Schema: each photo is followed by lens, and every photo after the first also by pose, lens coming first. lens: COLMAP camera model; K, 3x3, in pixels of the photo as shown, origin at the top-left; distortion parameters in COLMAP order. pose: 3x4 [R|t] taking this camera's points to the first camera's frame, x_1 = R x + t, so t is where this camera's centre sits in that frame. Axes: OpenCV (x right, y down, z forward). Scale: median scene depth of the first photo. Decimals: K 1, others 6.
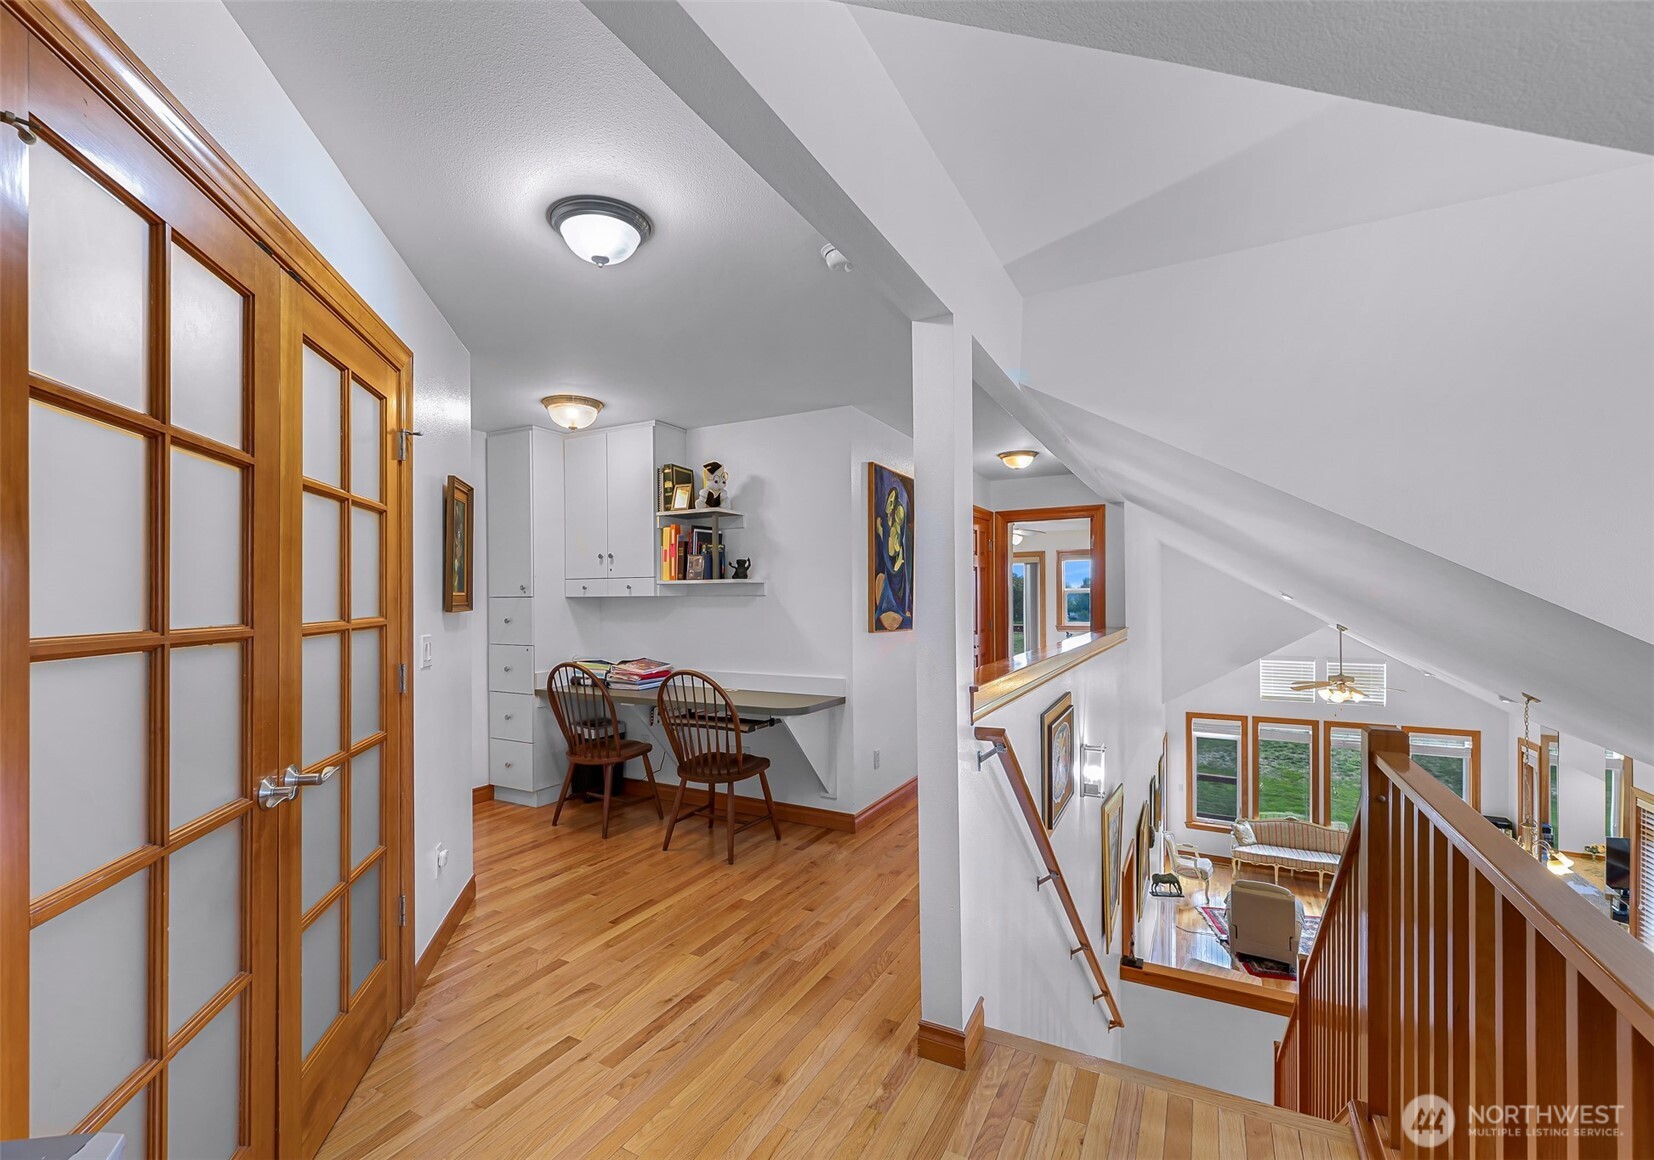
lens RADIAL K [[751.9, 0, 821.6], [0, 751.9, 590.4], [0, 0, 1]] dist [0.001744, 0.000211]
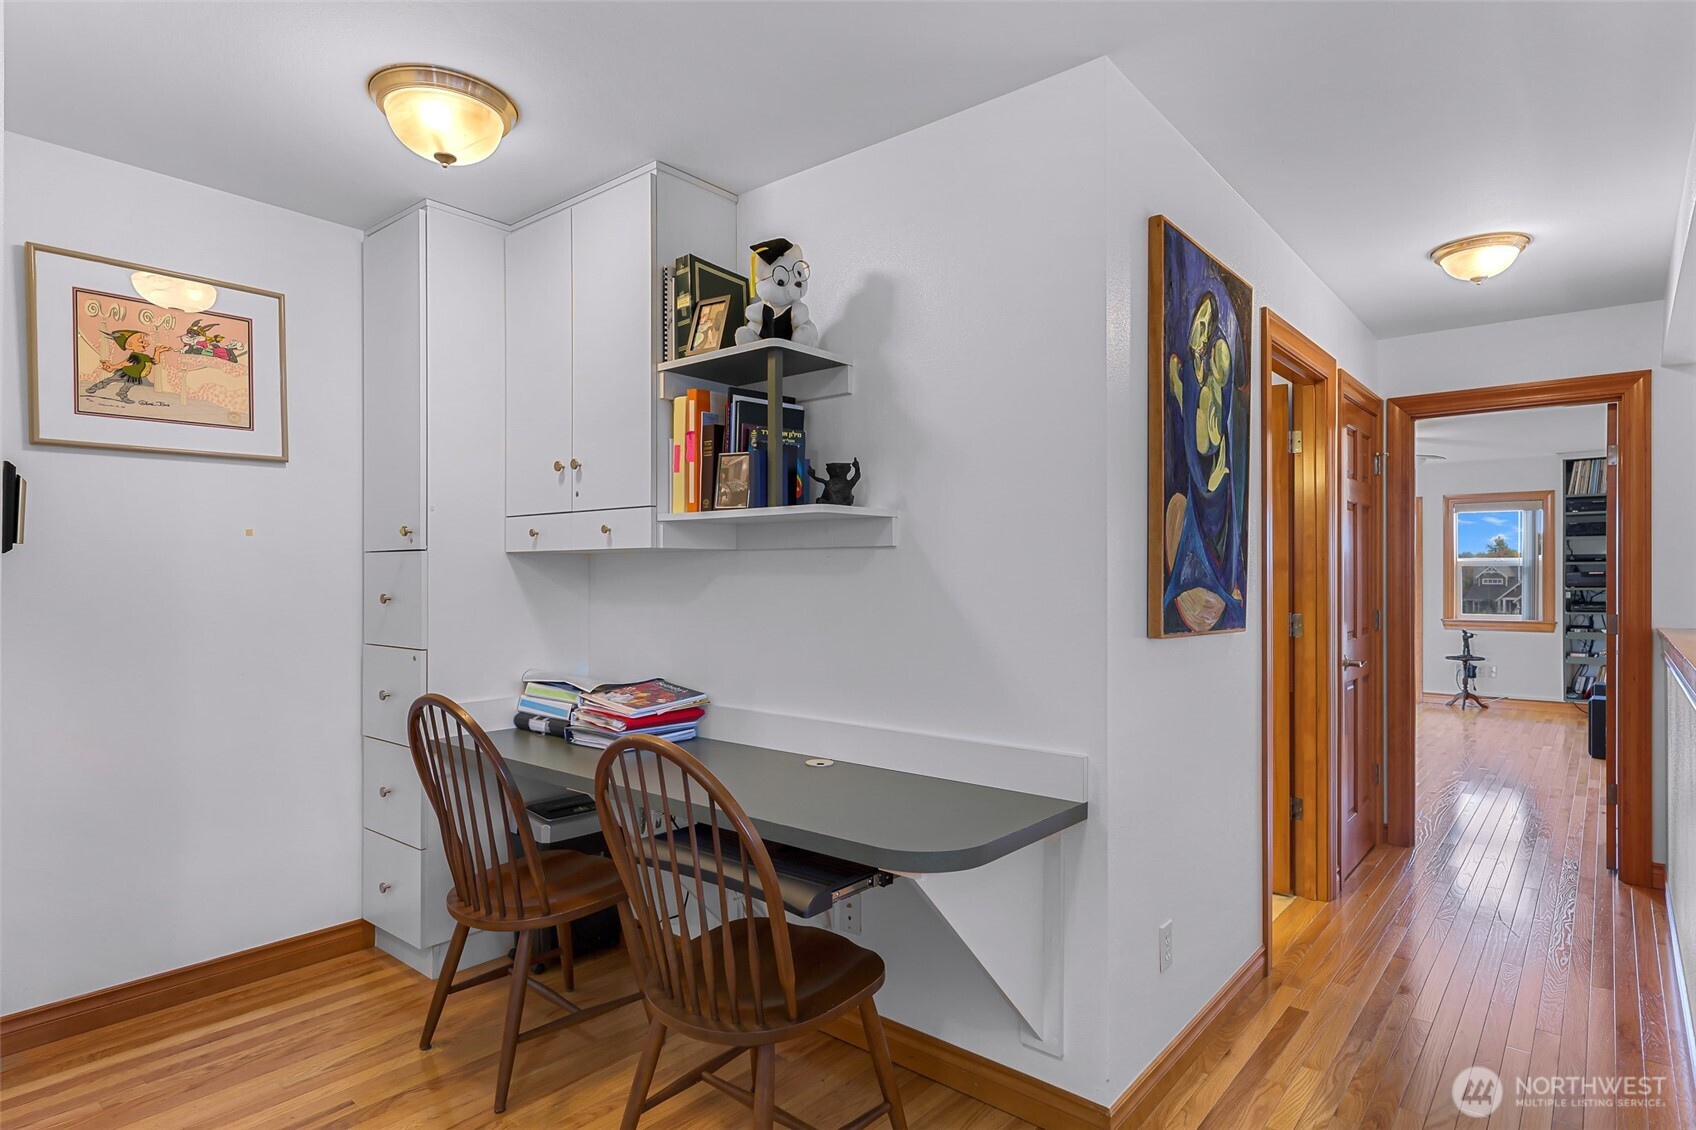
lens RADIAL K [[902.7, 0, 842.9], [0, 902.7, 574.1], [0, 0, 1]] dist [0.006273, 0.001081]
pose [[0.975211, 0.005698, -0.221205, 0.010120], [-0.004341, 0.999969, 0.006617, 0.019423], [0.221236, -0.005492, 0.975205, 0.491167]]
